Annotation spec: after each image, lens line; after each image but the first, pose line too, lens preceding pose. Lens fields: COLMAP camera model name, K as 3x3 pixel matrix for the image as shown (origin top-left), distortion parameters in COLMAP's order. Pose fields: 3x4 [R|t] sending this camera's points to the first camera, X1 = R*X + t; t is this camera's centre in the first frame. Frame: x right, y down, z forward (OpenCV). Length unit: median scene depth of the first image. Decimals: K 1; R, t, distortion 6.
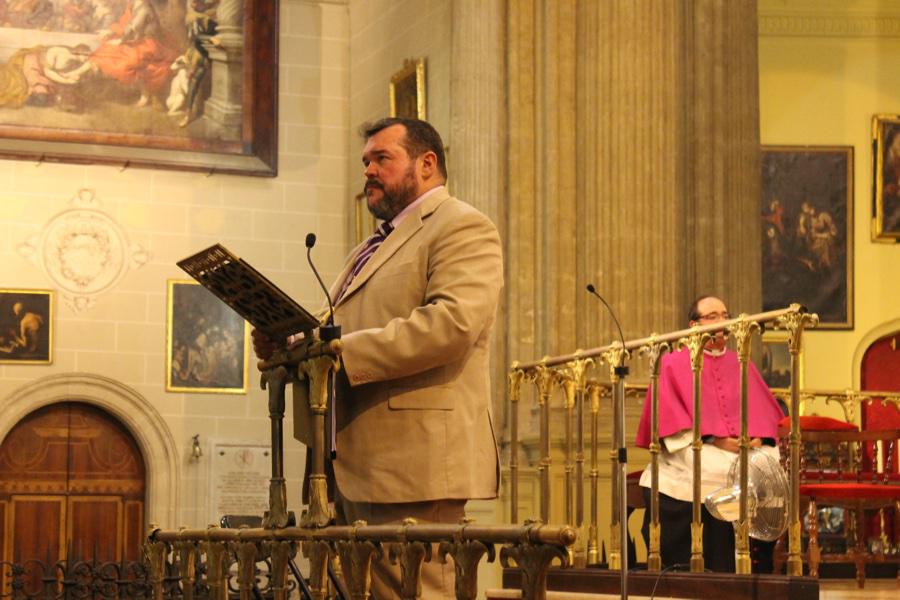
lens RADIAL K [[2140.2, 0, 447.6], [0, 2140.2, 302.9], [0, 0, 1]] dist [0.034522, 0.497145]
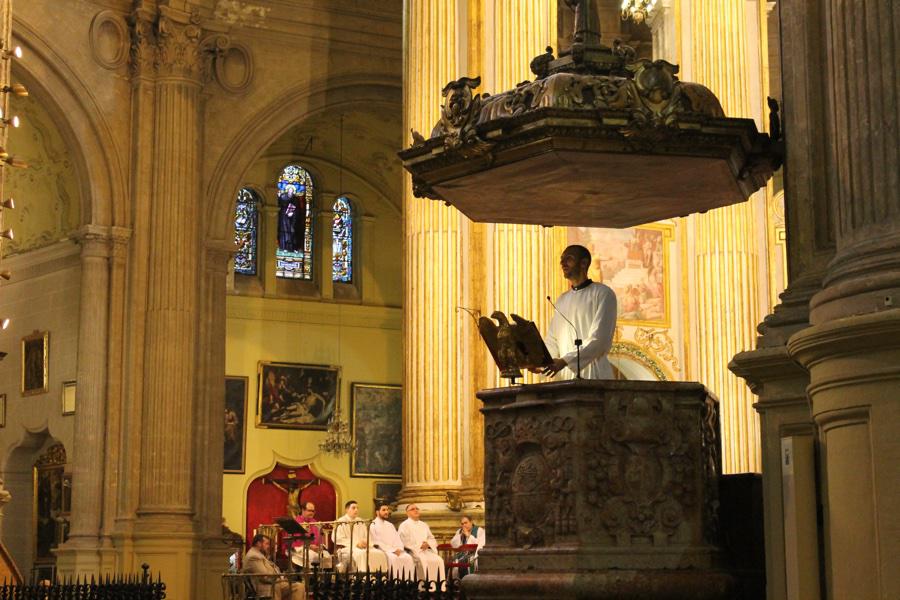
lens RADIAL K [[1558.0, 0, 452.4], [0, 1558.0, 284.6], [0, 0, 1]] dist [-0.011128, 0.038555]
pose [[0.927340, 0.067537, 0.368075, -0.217693], [-0.036160, 0.995149, -0.091495, -0.047203], [-0.372469, 0.071537, 0.925283, -0.491886]]
